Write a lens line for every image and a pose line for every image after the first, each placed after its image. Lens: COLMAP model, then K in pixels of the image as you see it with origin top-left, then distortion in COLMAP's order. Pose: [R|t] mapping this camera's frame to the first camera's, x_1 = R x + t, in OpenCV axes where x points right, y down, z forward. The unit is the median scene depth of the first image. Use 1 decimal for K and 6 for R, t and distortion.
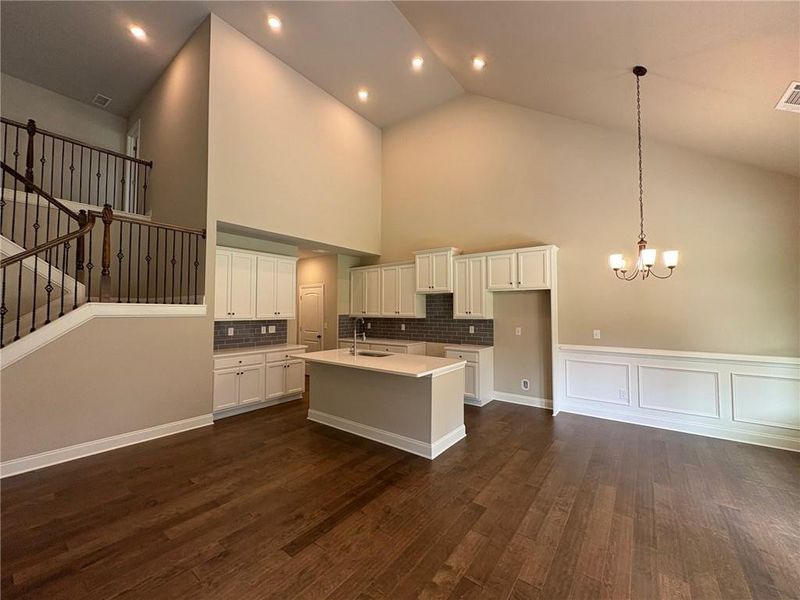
lens RADIAL K [[320.0, 0, 401.3], [0, 320.0, 298.4], [0, 0, 1]] dist [-0.006219, 0.000279]
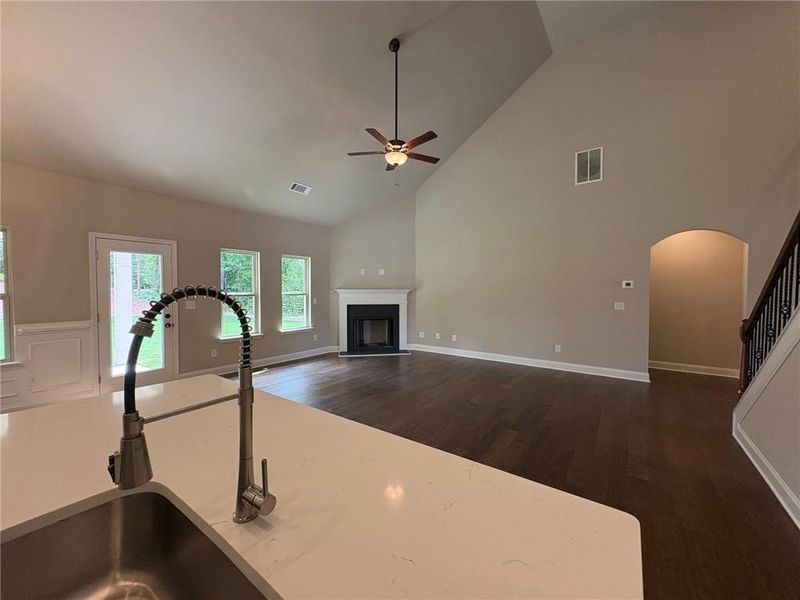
lens RADIAL K [[320.0, 0, 402.6], [0, 320.0, 294.0], [0, 0, 1]] dist [-0.006219, 0.000279]
pose [[-0.999446, -0.006047, -0.032734, -0.179077], [-0.005035, 0.999509, -0.030919, 0.053184], [0.032905, -0.030737, -0.998986, 0.993764]]
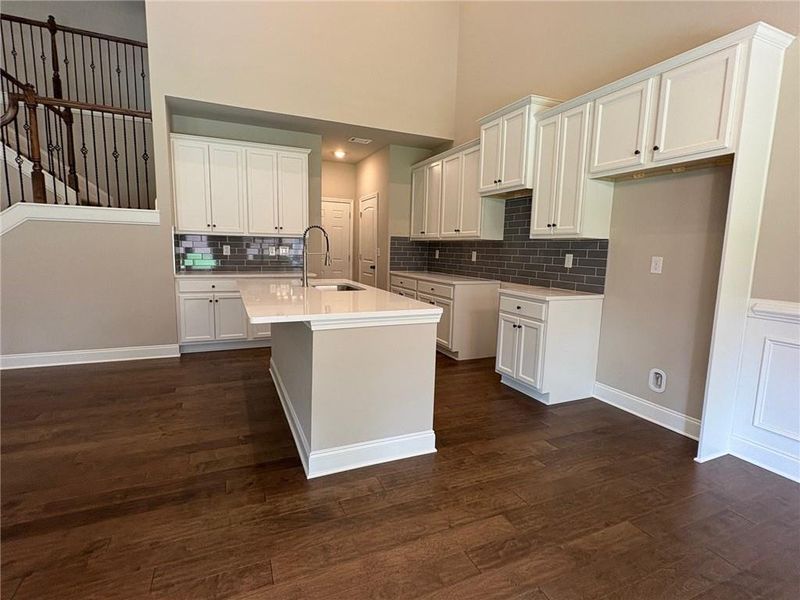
lens RADIAL K [[395.4, 0, 399.6], [0, 395.4, 298.7], [0, 0, 1]] dist [-0.002103, -0.000799]
pose [[0.874916, 0.081916, -0.477297, 0.330058], [-0.004694, 0.986978, 0.160787, 0.064116], [0.484253, -0.138434, 0.863907, 0.345392]]
